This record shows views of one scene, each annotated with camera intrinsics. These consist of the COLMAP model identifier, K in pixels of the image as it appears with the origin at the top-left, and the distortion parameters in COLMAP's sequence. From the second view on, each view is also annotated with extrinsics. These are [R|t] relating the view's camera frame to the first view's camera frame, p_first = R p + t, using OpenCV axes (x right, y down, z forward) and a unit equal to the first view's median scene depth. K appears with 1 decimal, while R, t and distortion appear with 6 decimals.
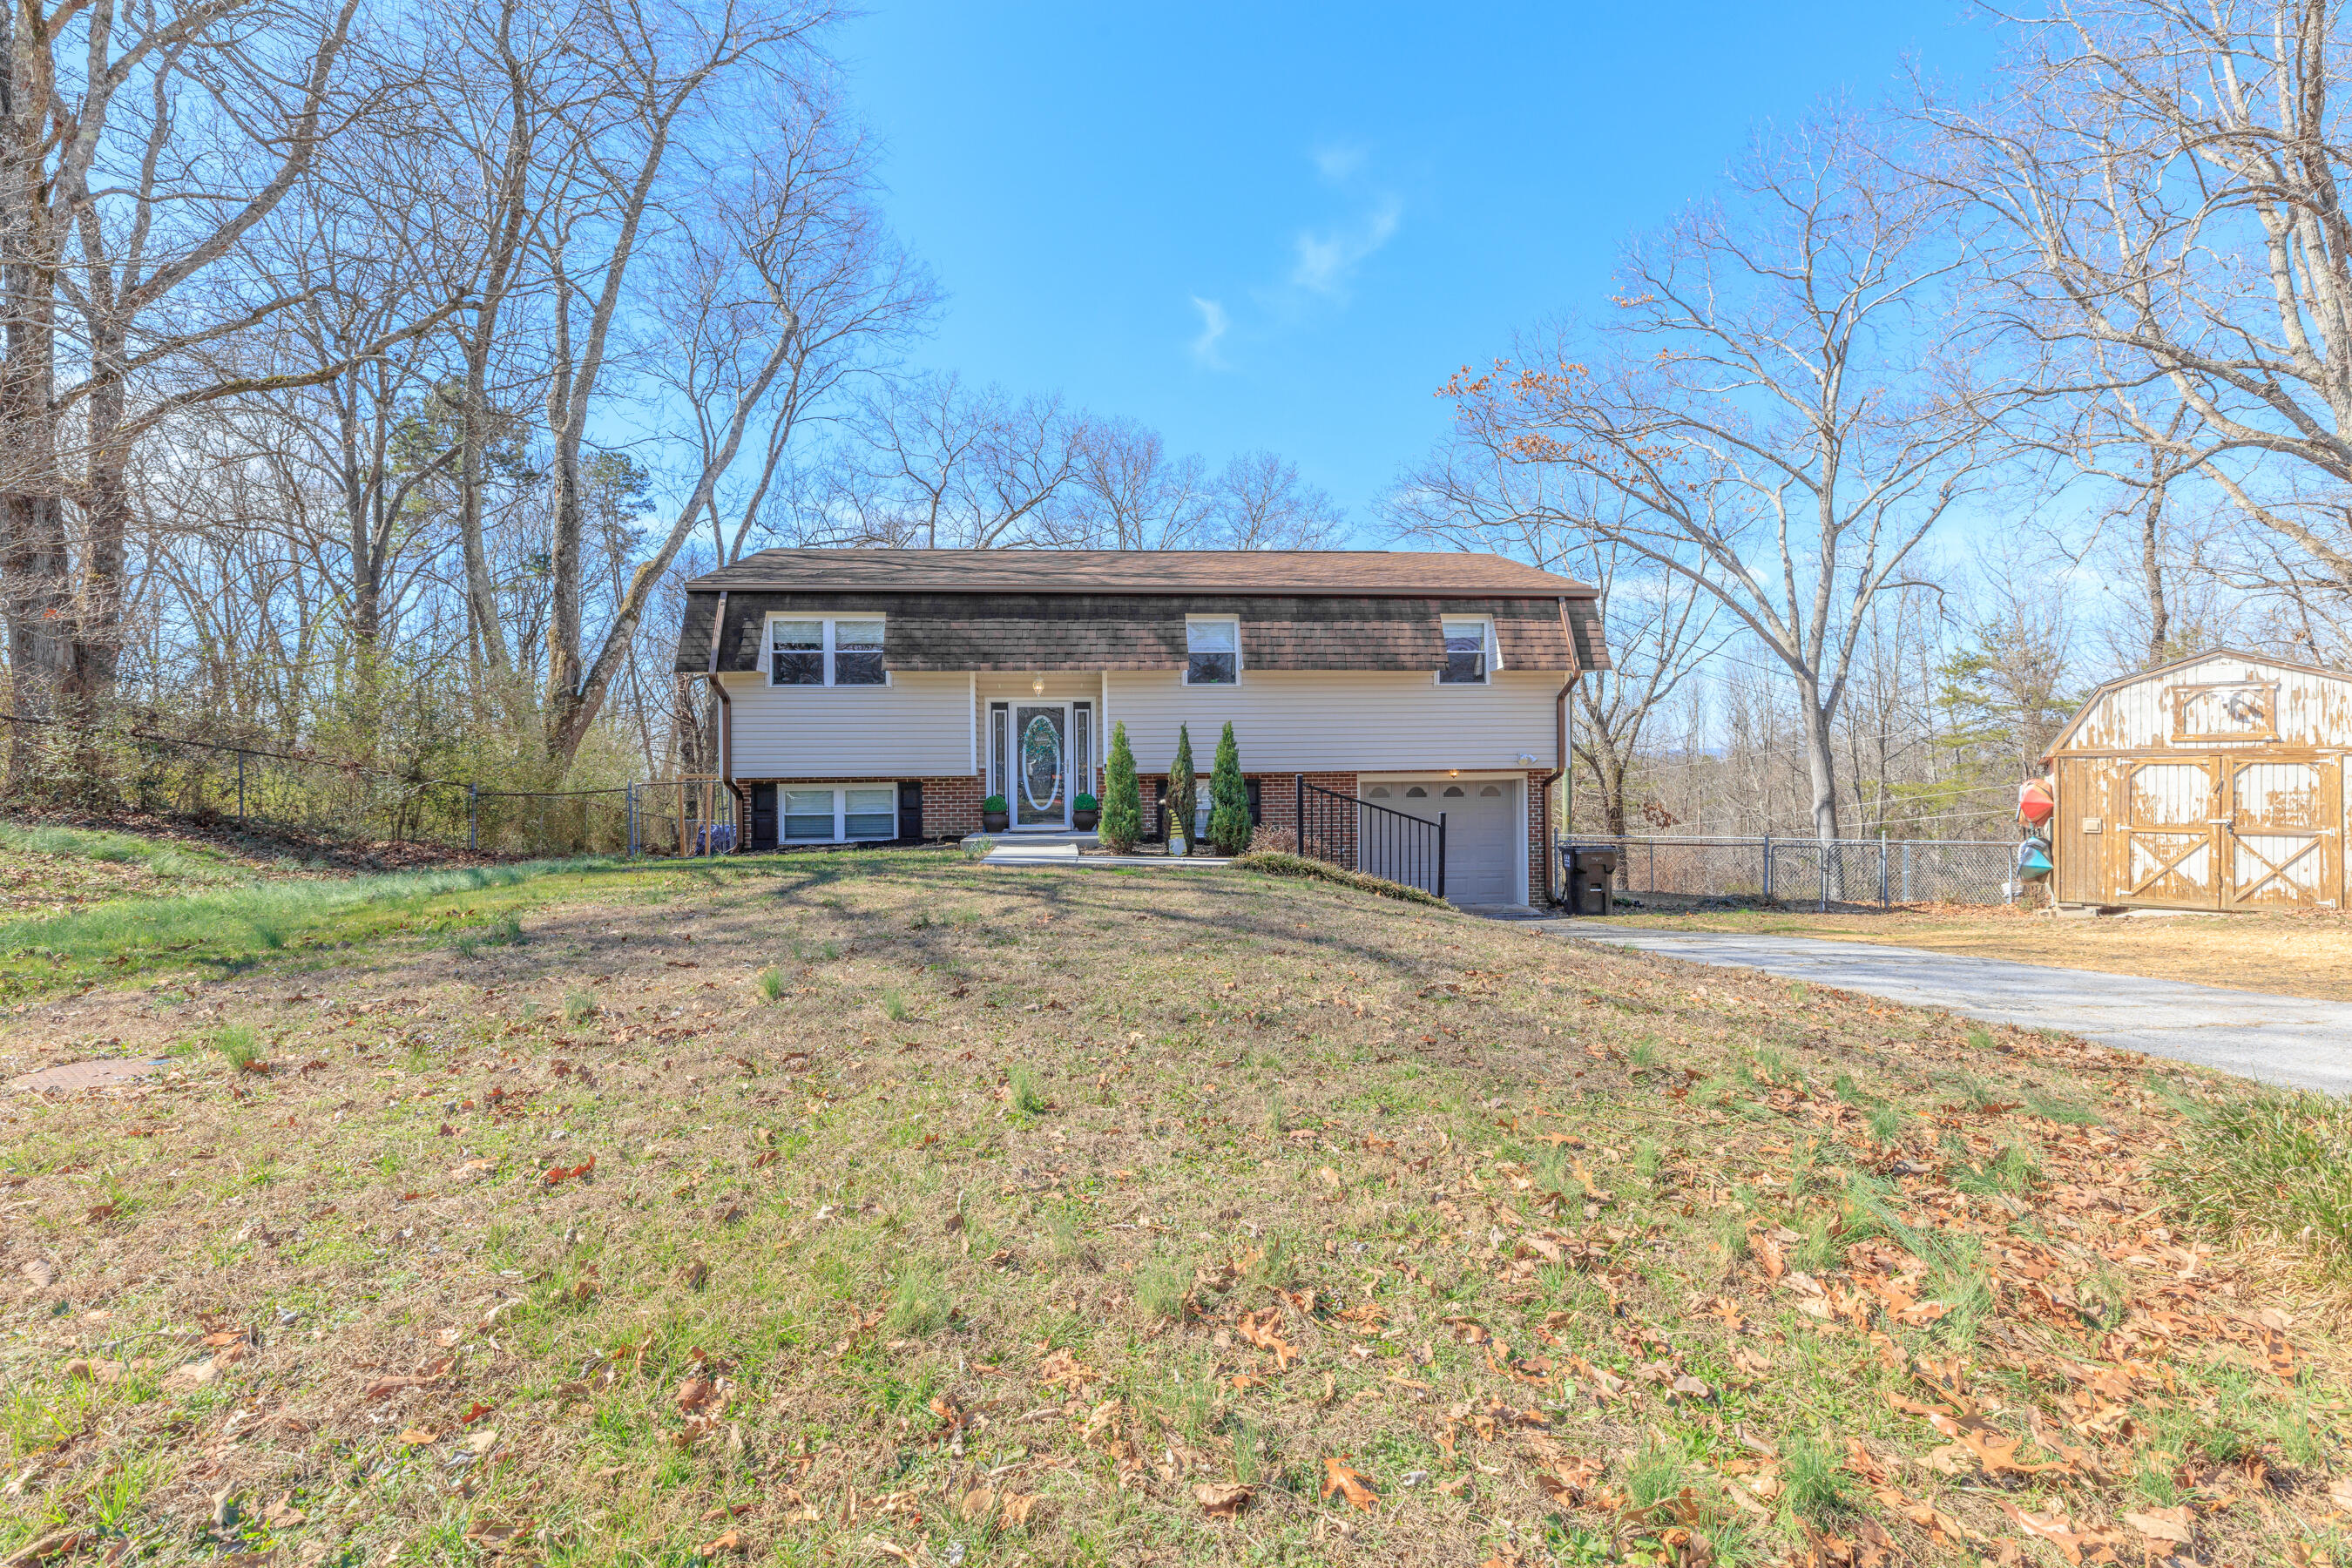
lens RADIAL K [[1053.4, 0, 1155.9], [0, 1053.4, 769.3], [0, 0, 1]] dist [0.002679, -0.000356]
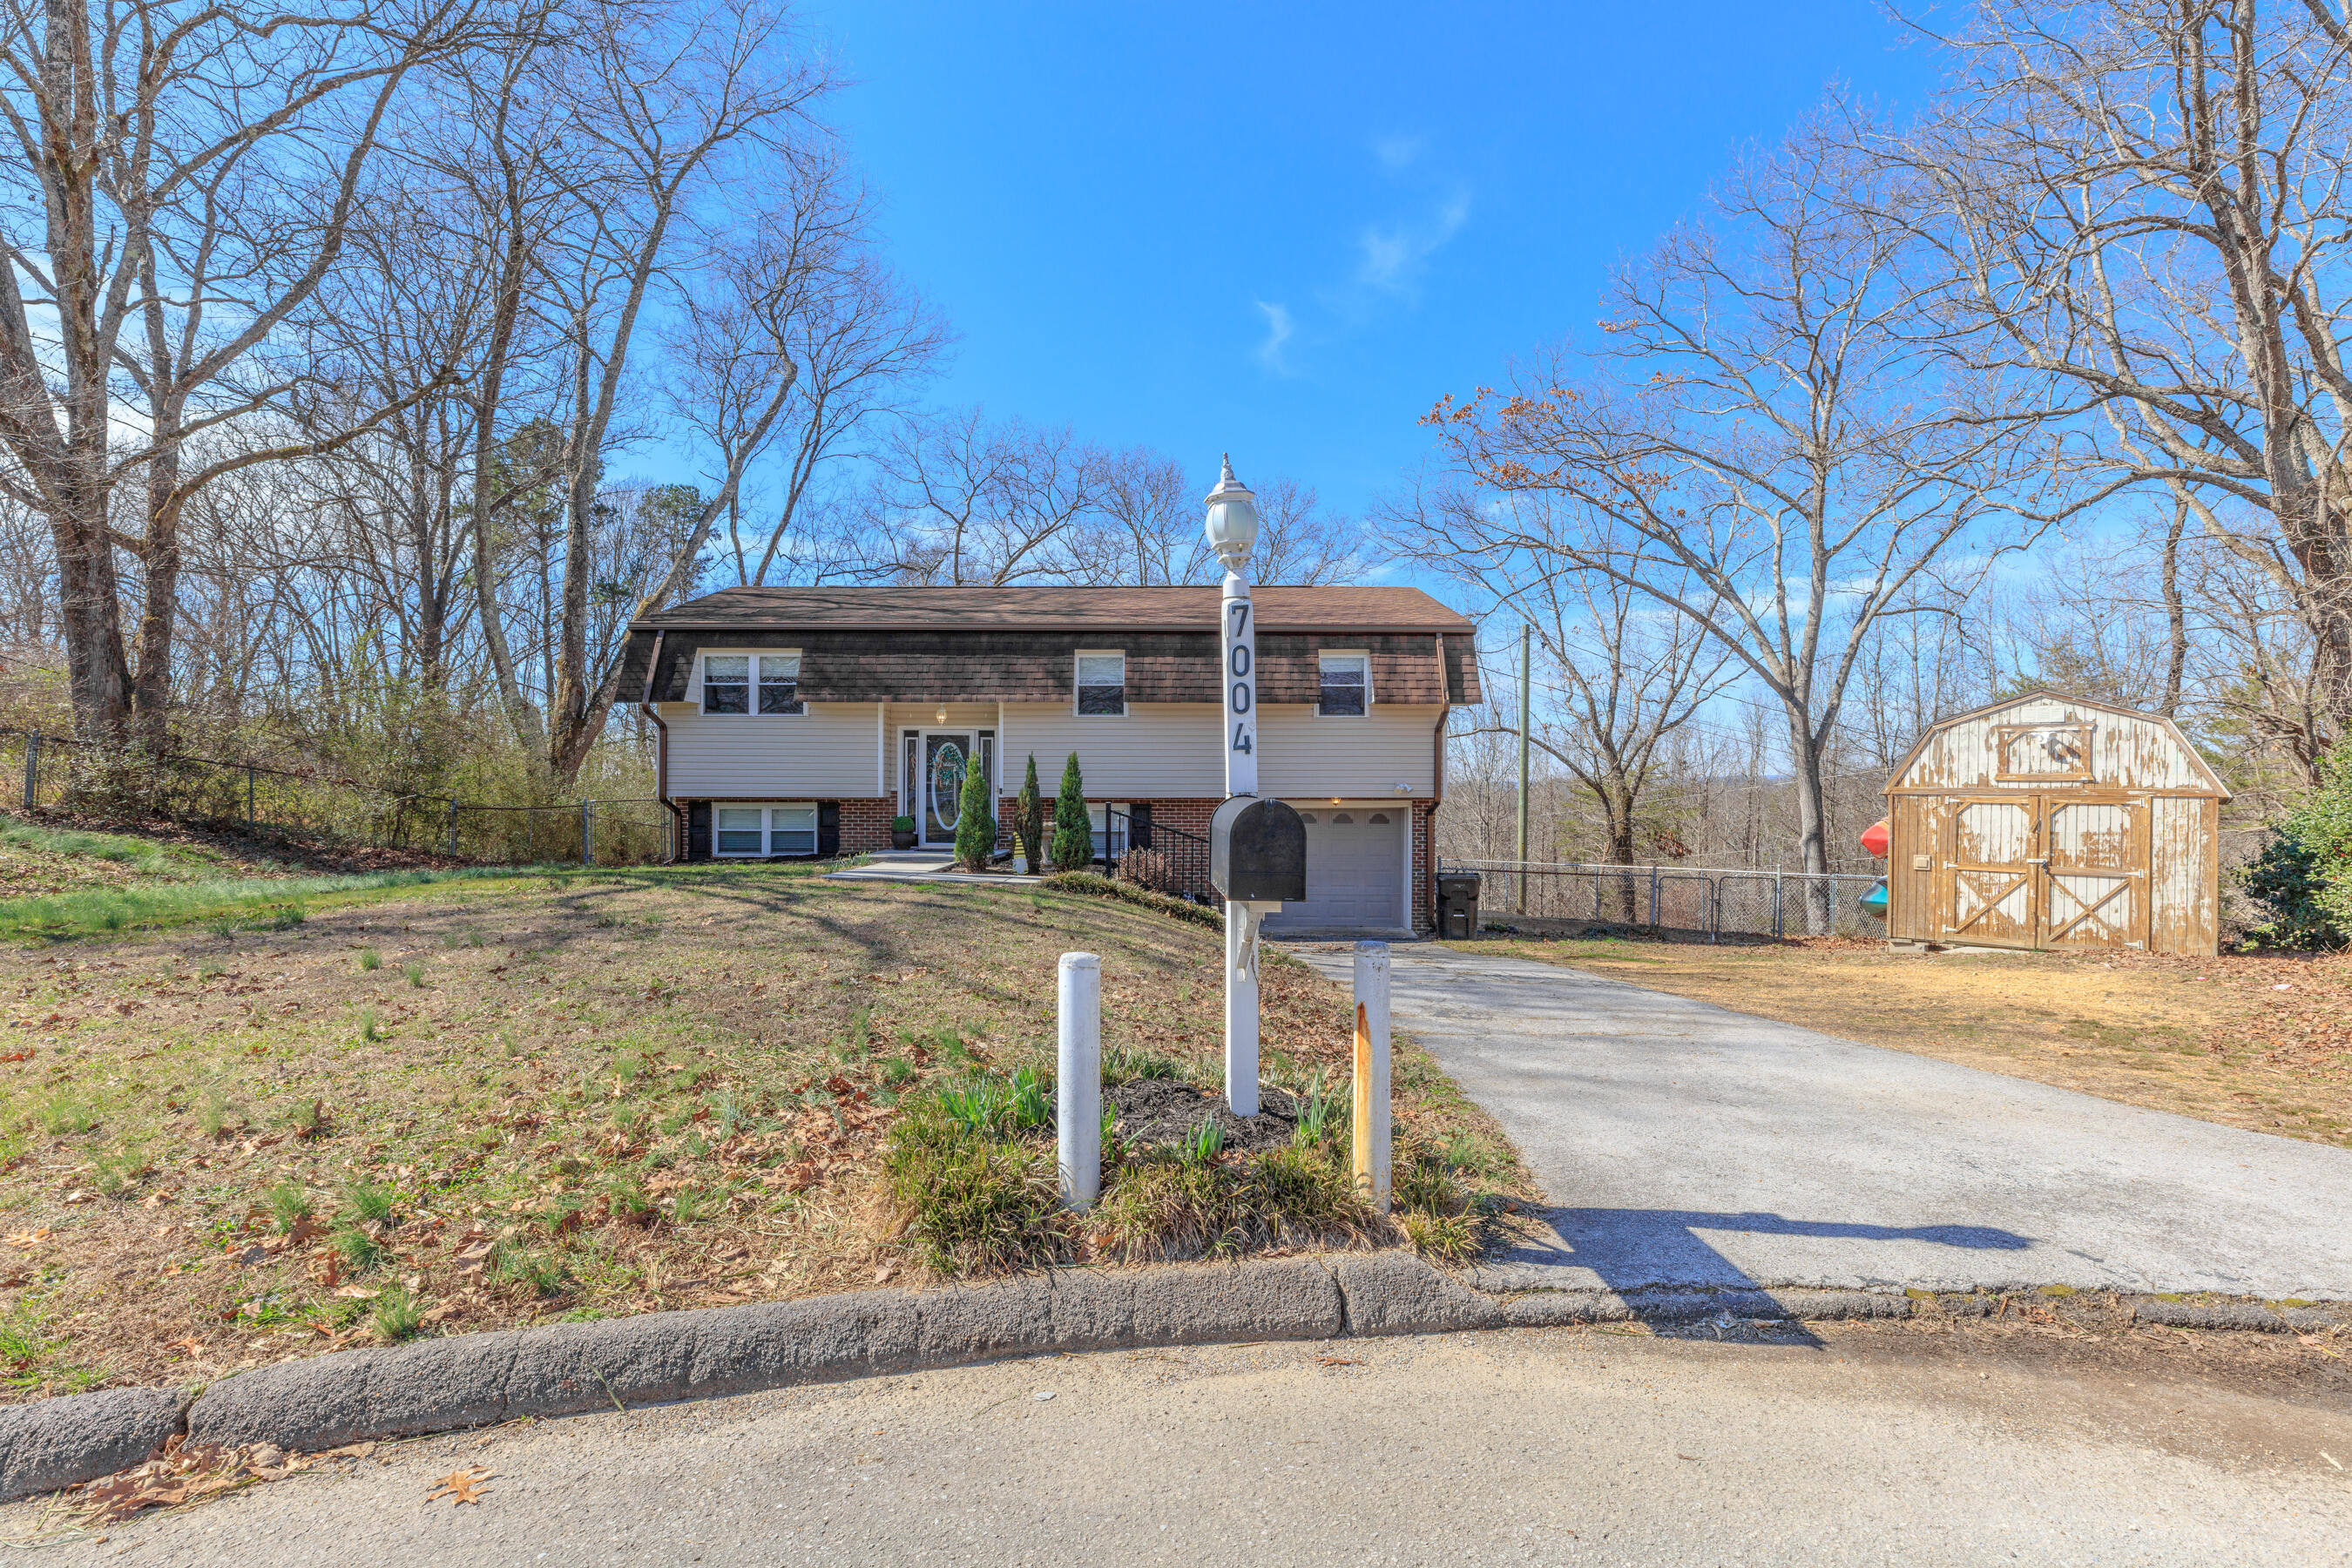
lens RADIAL K [[1058.3, 0, 1143.6], [0, 1058.3, 788.1], [0, 0, 1]] dist [0.002880, -0.000411]
pose [[0.995364, 0.012758, -0.095329, 0.197499], [-0.012698, 0.999919, 0.001237, -0.008180], [0.095337, -0.000020, 0.995445, -0.067939]]
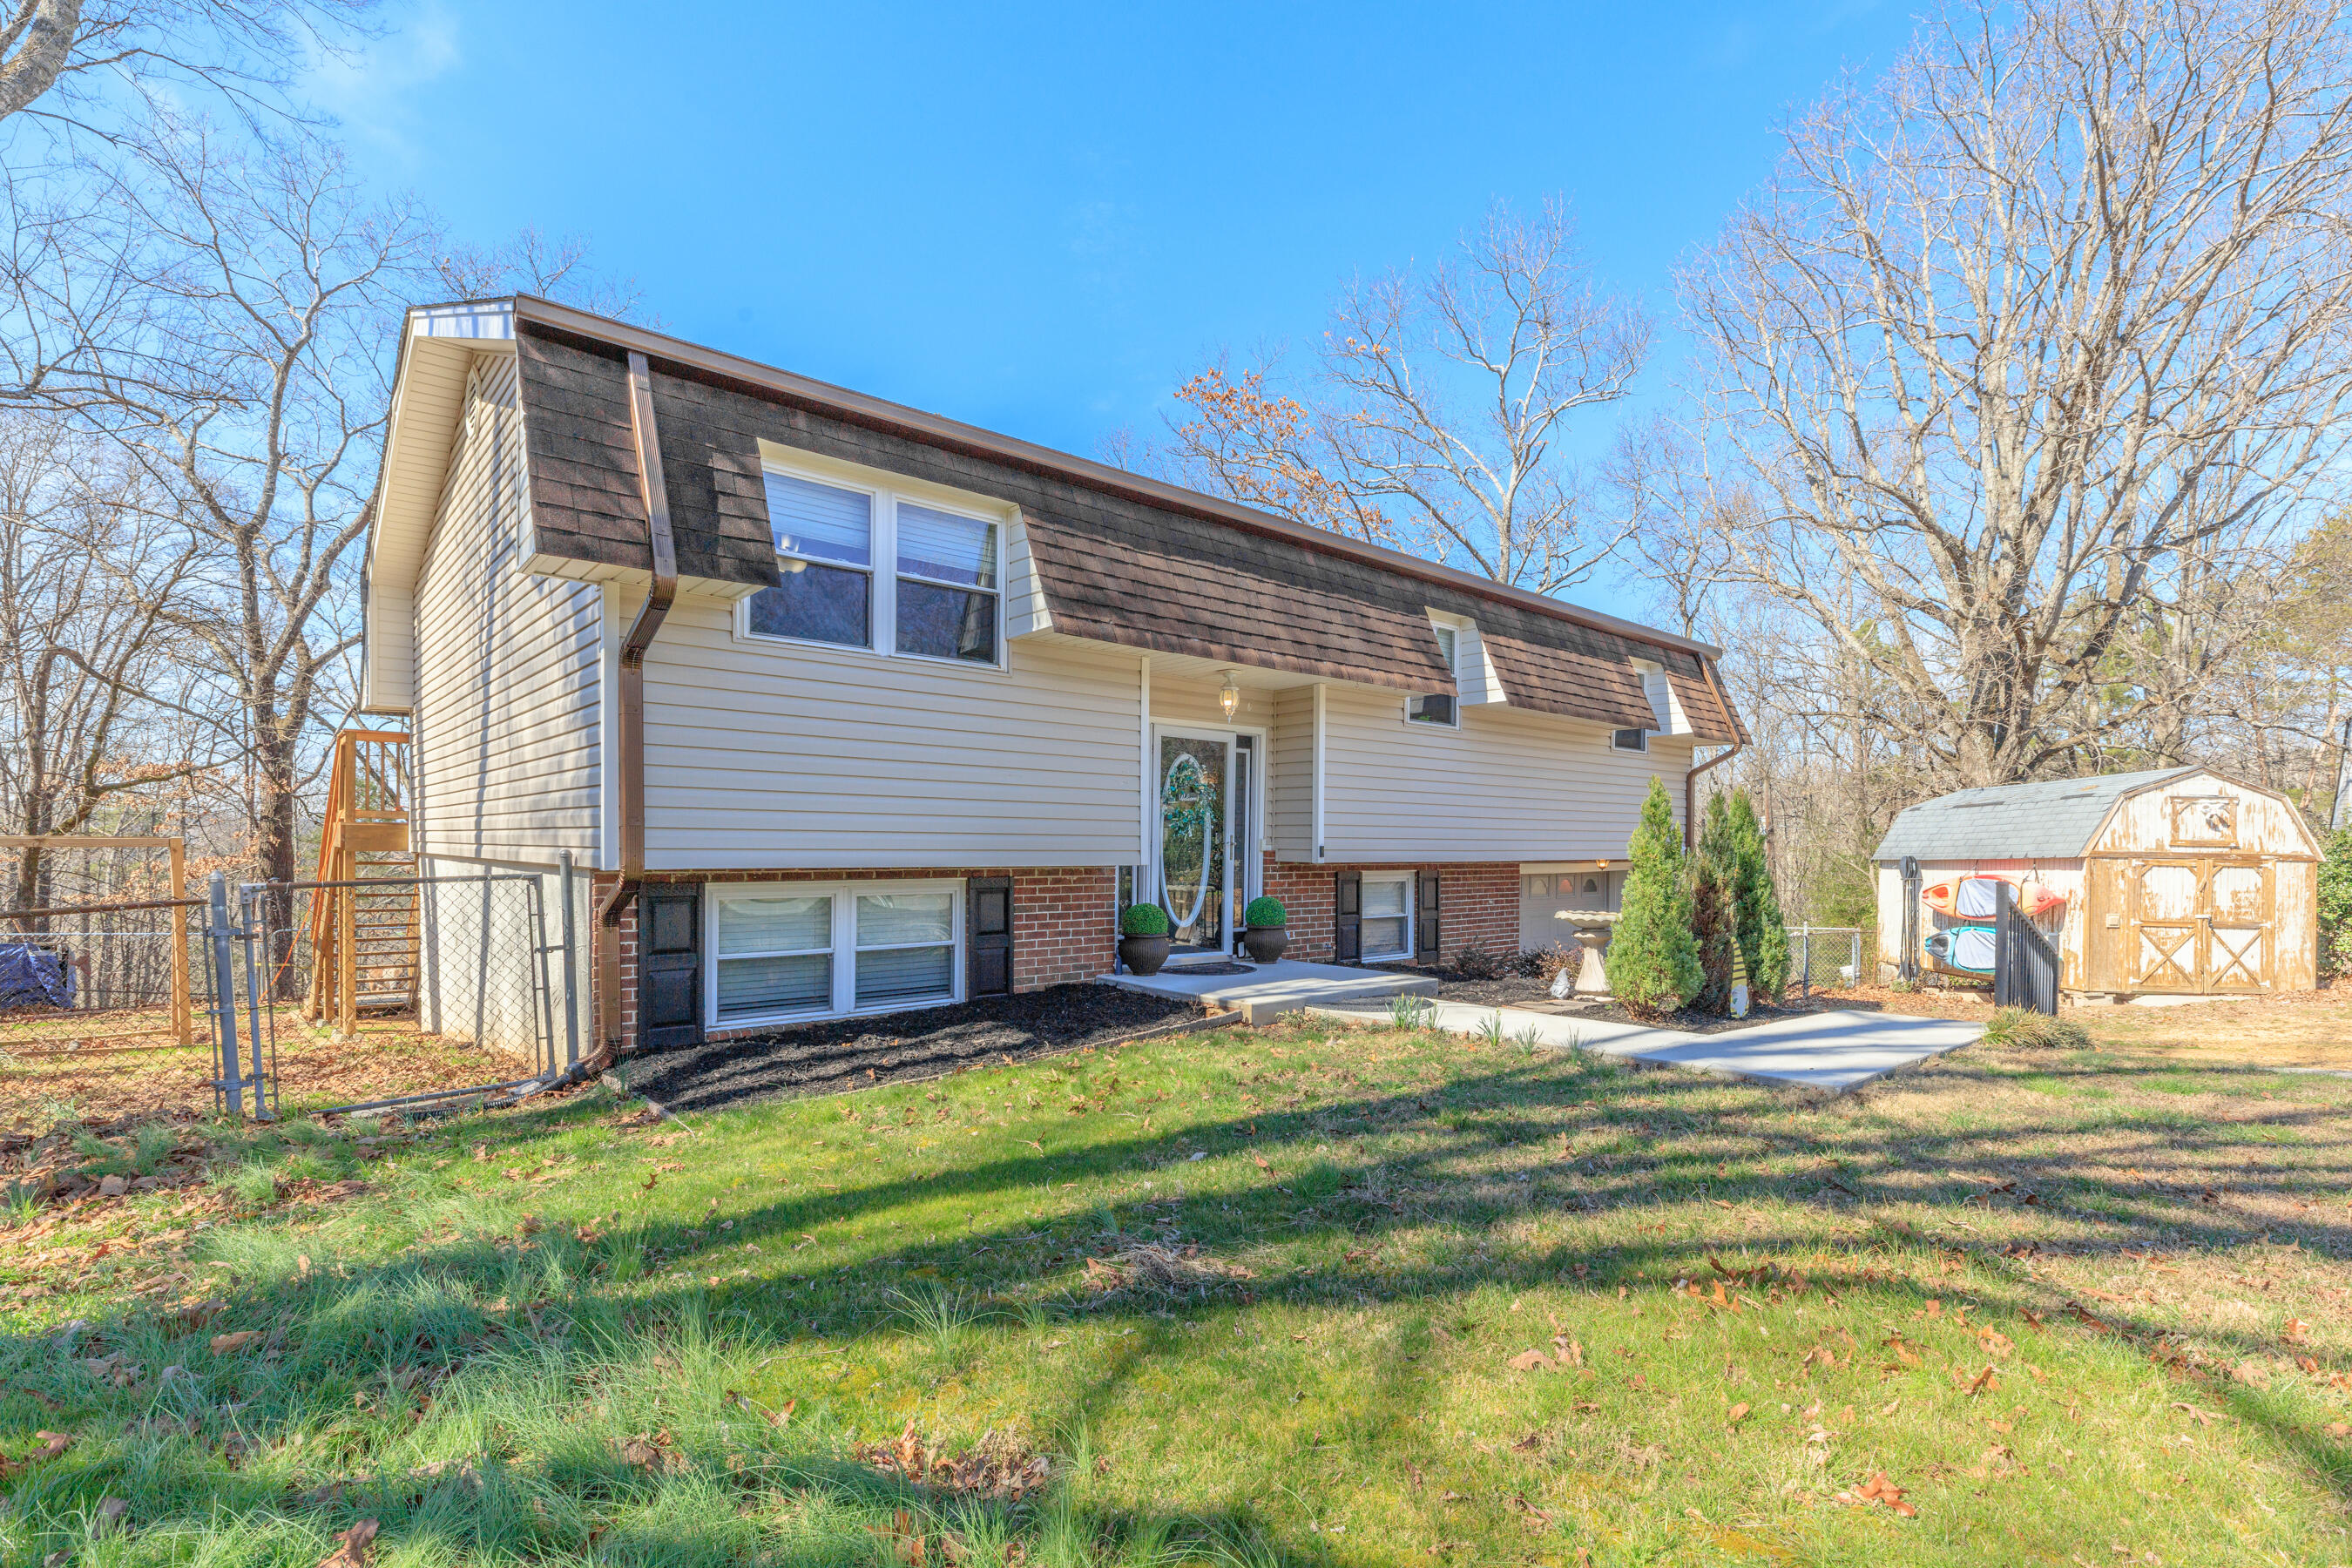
lens RADIAL K [[1113.5, 0, 1196.9], [0, 1113.5, 858.9], [0, 0, 1]] dist [-0.000192, -0.001072]
pose [[0.796574, 0.008953, 0.604474, -0.459118], [-0.020261, 0.999724, 0.011893, -0.004176], [-0.604201, -0.021721, 0.796536, 0.541574]]
